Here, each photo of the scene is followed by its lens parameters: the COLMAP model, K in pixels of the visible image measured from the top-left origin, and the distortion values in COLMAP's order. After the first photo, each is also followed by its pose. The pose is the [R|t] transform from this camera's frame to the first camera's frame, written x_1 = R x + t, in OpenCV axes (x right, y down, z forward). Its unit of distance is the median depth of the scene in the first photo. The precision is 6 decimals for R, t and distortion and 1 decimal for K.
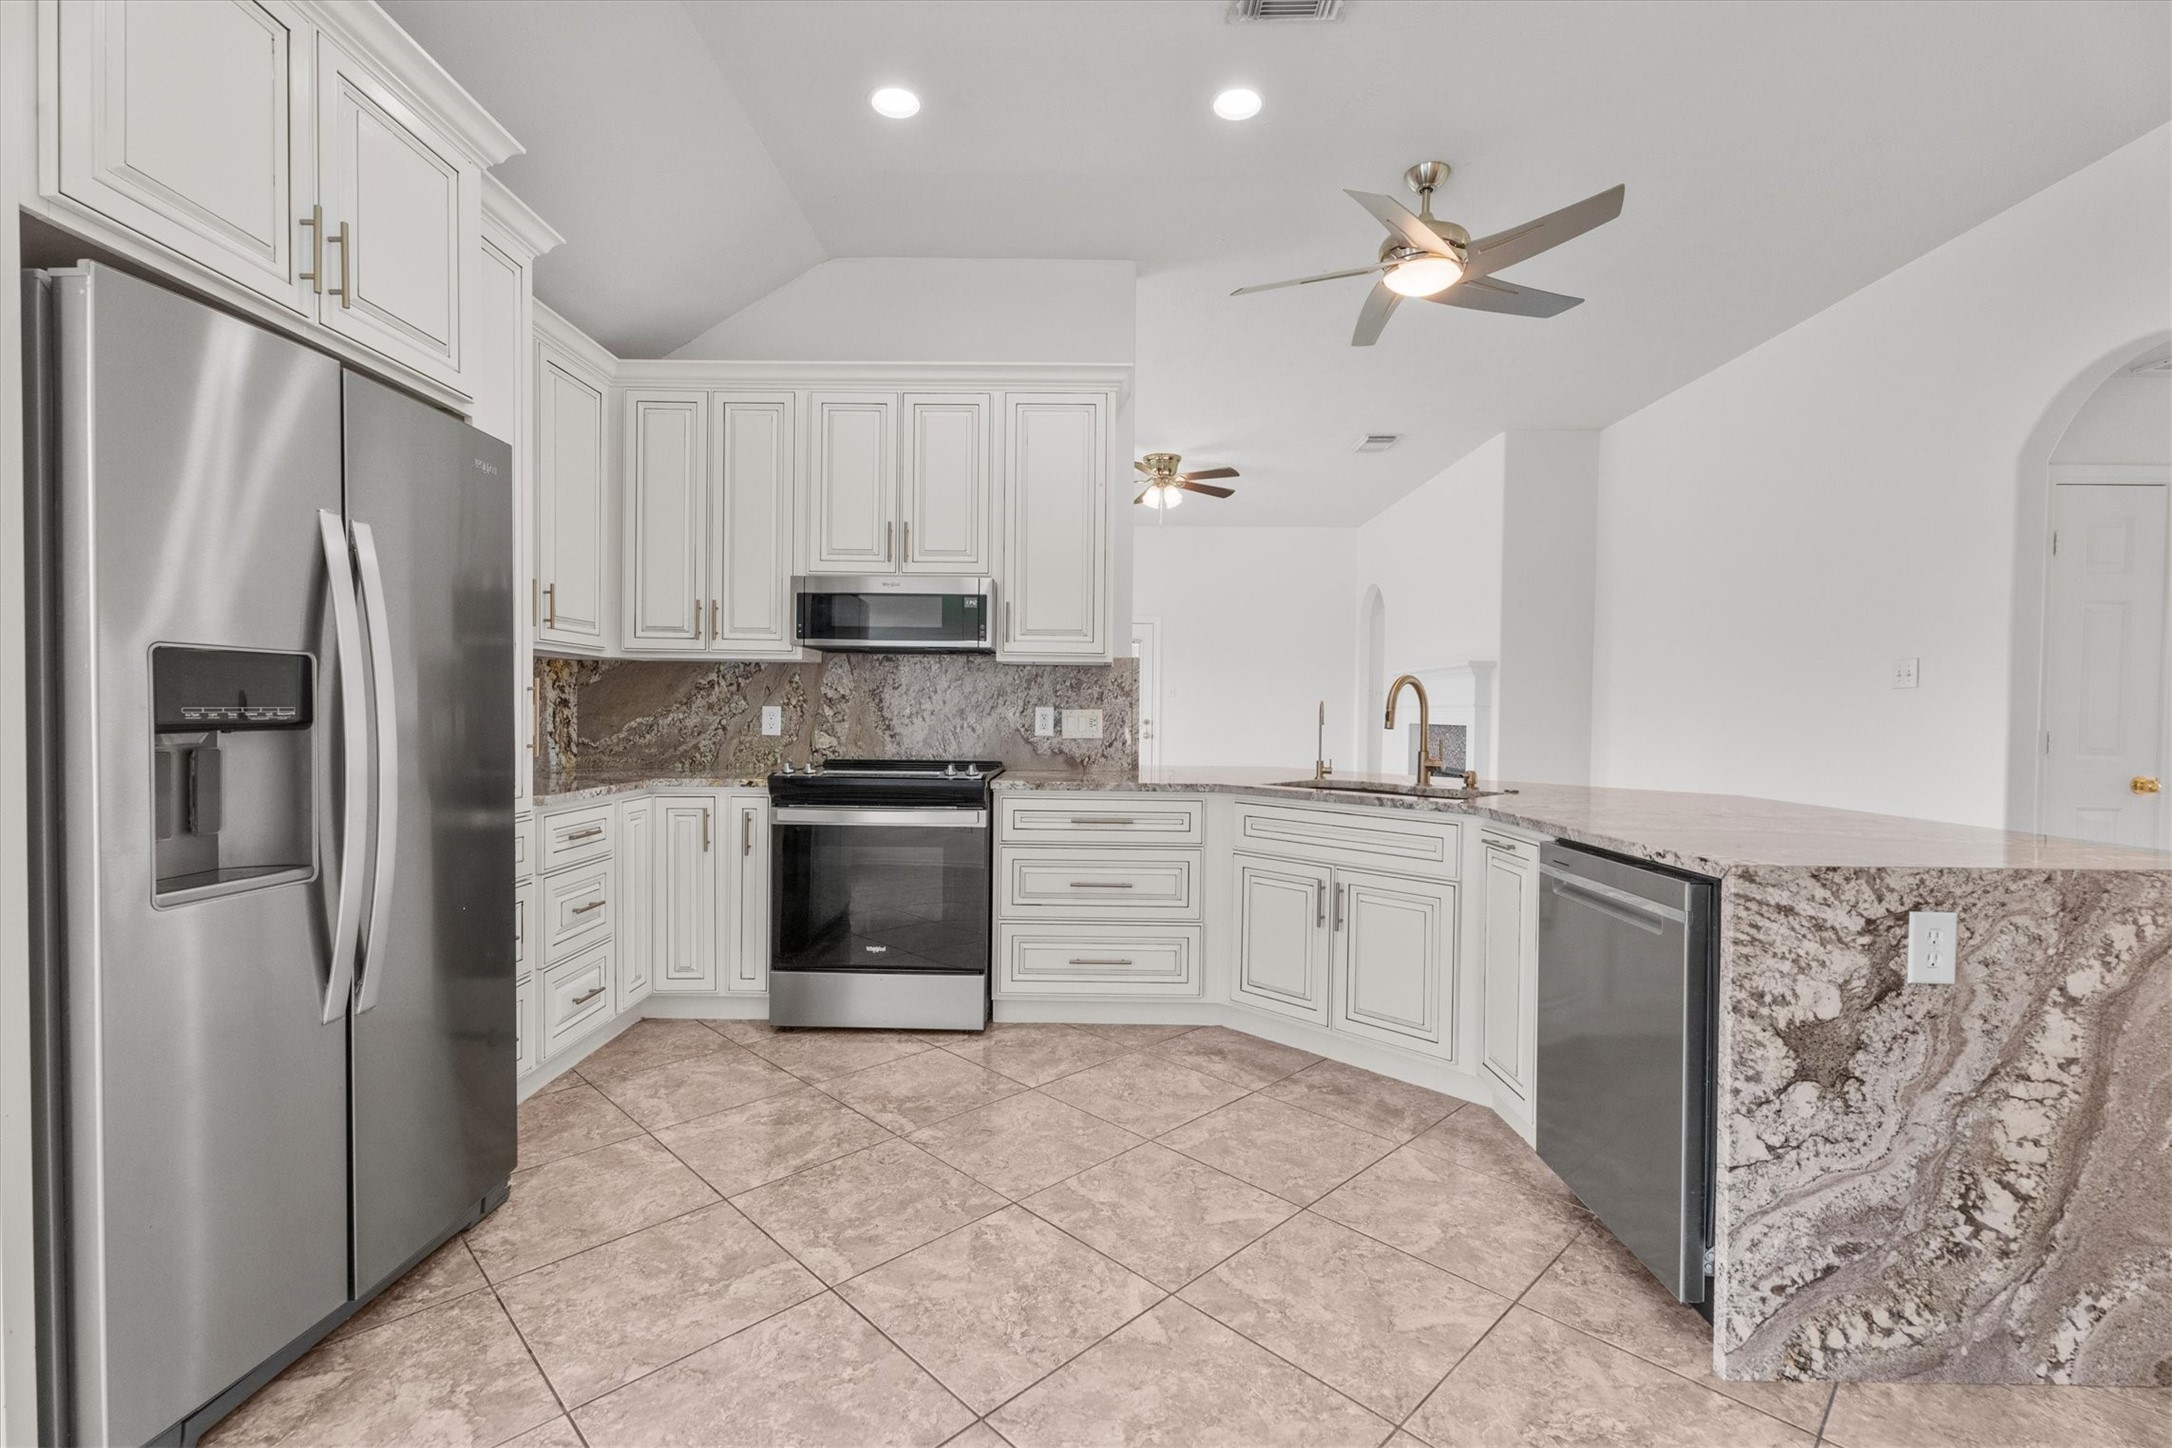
lens RADIAL K [[960.2, 0, 1086.0], [0, 960.2, 724.0], [0, 0, 1]] dist [0.002861, 0.000434]
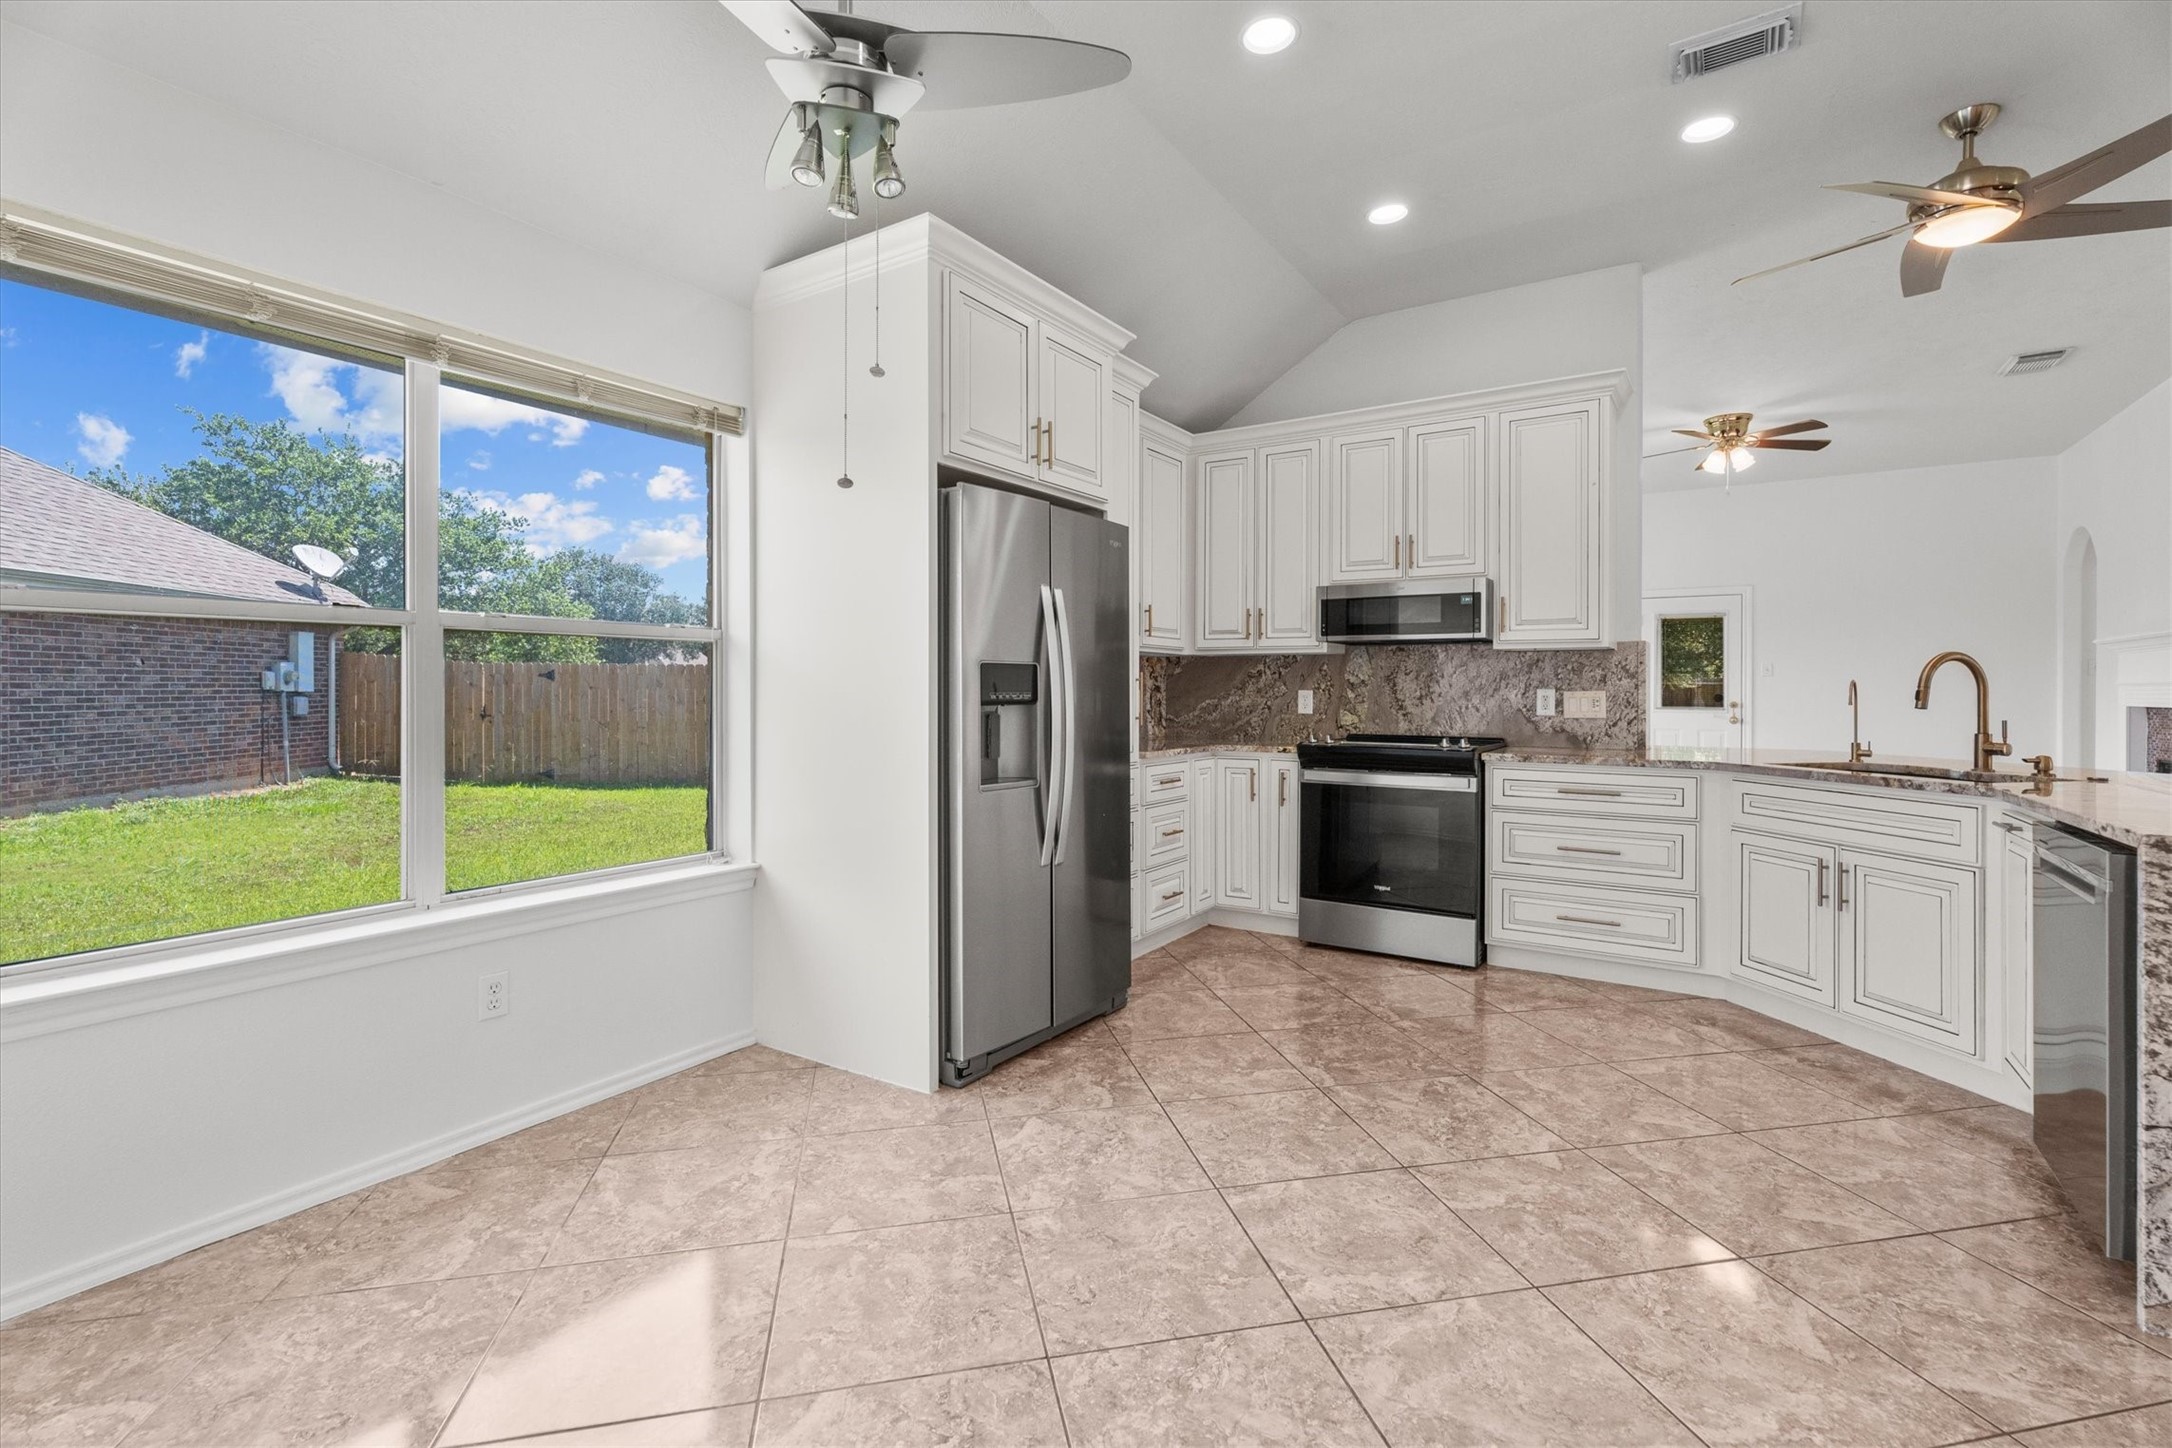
lens RADIAL K [[969.8, 0, 1086.8], [0, 969.8, 688.0], [0, 0, 1]] dist [0.002206, -0.000935]
pose [[0.841893, -0.009018, -0.539570, 0.134149], [-0.002428, 0.999787, -0.020498, 0.005961], [0.539640, 0.018568, 0.841691, -0.247798]]
